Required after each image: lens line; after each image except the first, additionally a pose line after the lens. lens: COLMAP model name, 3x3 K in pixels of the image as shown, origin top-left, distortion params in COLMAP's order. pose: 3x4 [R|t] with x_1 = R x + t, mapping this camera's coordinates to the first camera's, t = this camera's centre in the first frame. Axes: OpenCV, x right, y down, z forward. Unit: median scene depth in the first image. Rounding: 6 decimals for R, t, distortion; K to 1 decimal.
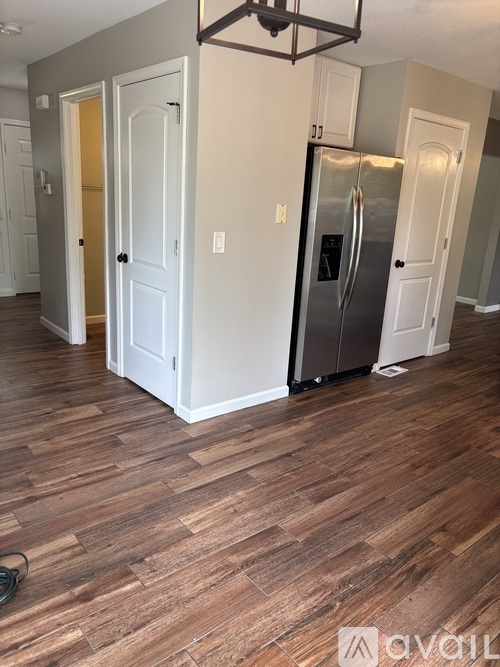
lens RADIAL K [[509.9, 0, 249.7], [0, 509.9, 334.7], [0, 0, 1]] dist [0.035770, -0.006586]
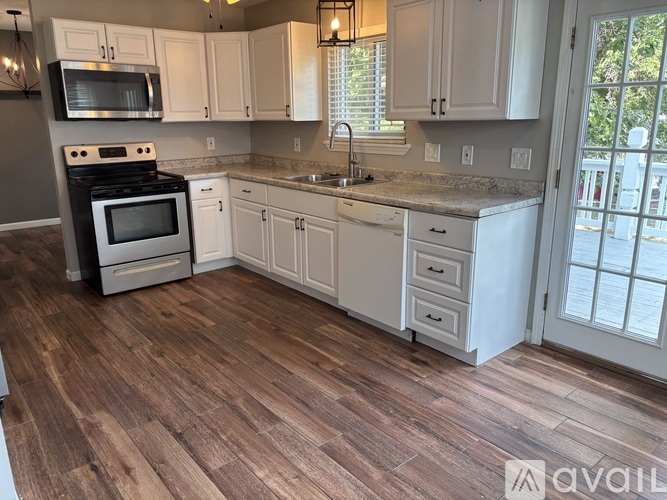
lens RADIAL K [[509.9, 0, 333.4], [0, 509.9, 249.3], [0, 0, 1]] dist [0.035770, -0.006586]
pose [[-0.005180, -0.313027, 0.949730, -0.609642], [0.278054, 0.911838, 0.302055, -0.206665], [-0.960551, 0.265641, 0.082315, 0.646031]]
